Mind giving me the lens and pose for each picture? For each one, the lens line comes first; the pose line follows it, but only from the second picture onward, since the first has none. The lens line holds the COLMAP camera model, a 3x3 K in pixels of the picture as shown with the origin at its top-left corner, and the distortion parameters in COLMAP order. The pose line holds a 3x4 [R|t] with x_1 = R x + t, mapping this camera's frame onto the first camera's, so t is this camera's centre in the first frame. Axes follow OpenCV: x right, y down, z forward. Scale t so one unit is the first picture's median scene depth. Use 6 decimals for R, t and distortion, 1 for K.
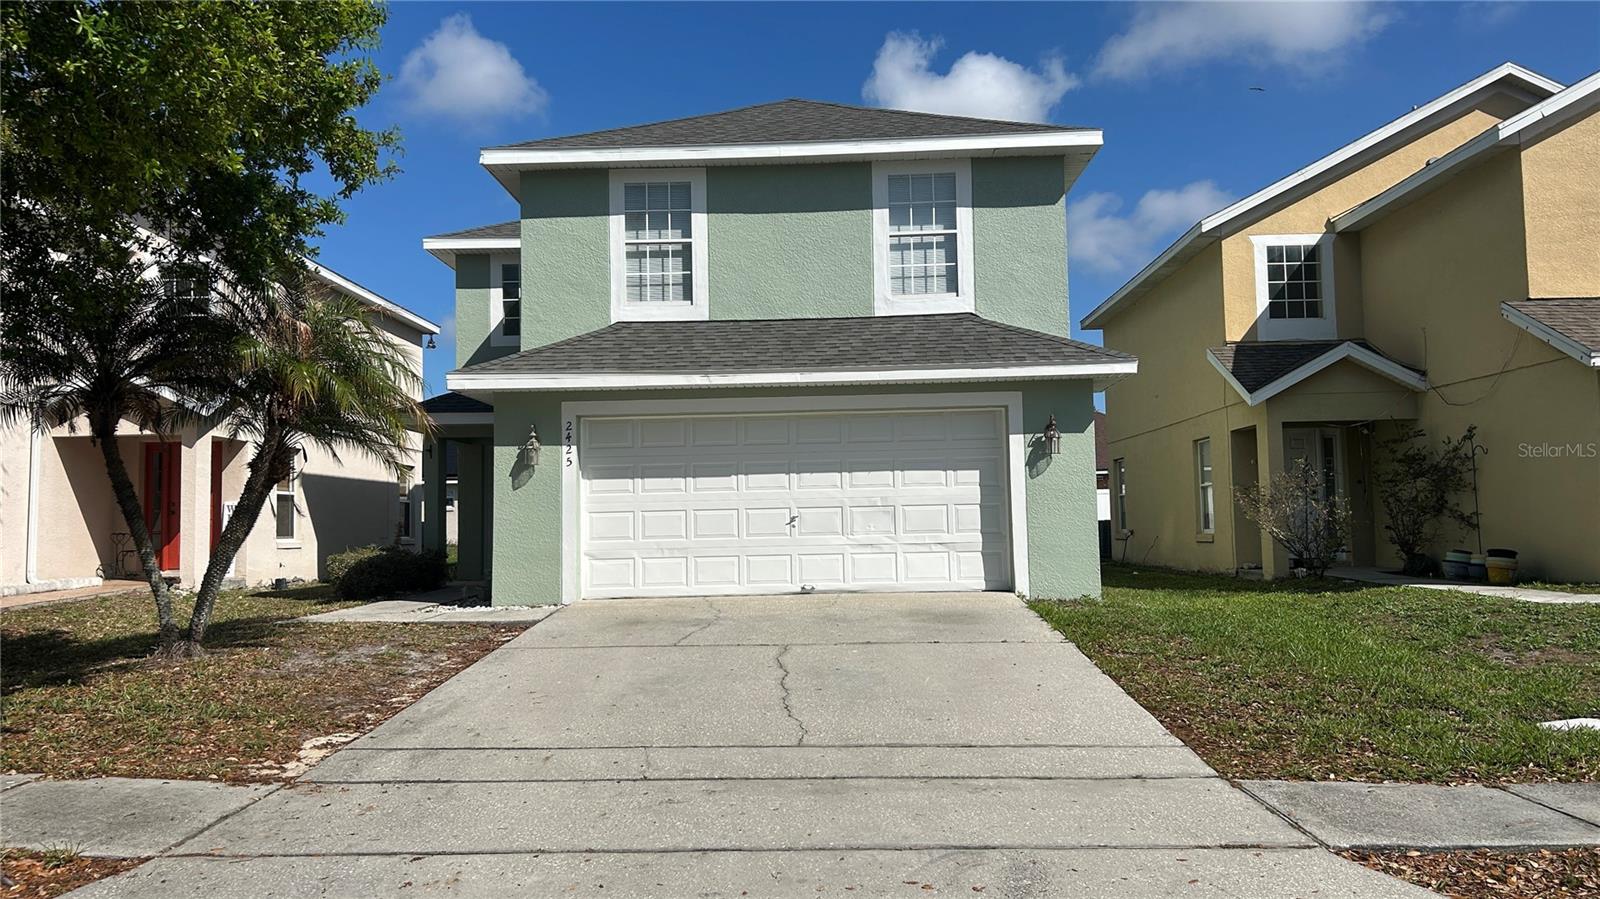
lens RADIAL K [[1201.0, 0, 806.5], [0, 1201.0, 442.2], [0, 0, 1]] dist [0.030551, -0.037557]
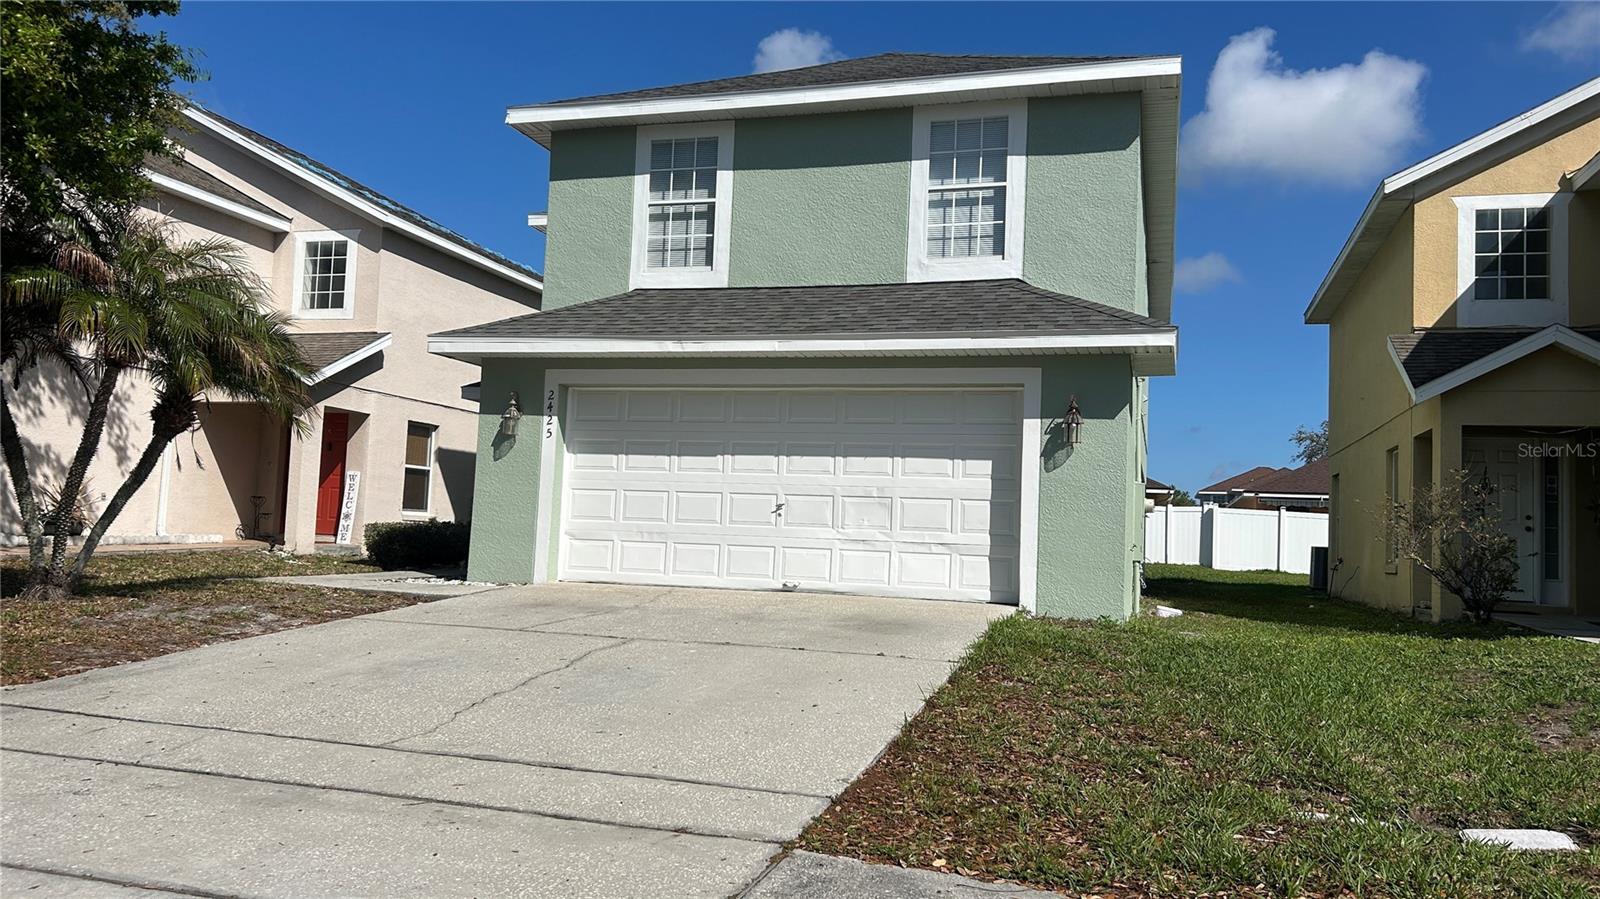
lens RADIAL K [[1201.0, 0, 797.7], [0, 1201.0, 455.7], [0, 0, 1]] dist [0.030551, -0.037557]
pose [[0.962924, 0.039917, -0.266803, 0.218093], [-0.039768, 0.999191, 0.005966, 0.018744], [0.266825, 0.004866, 0.963733, 0.135147]]
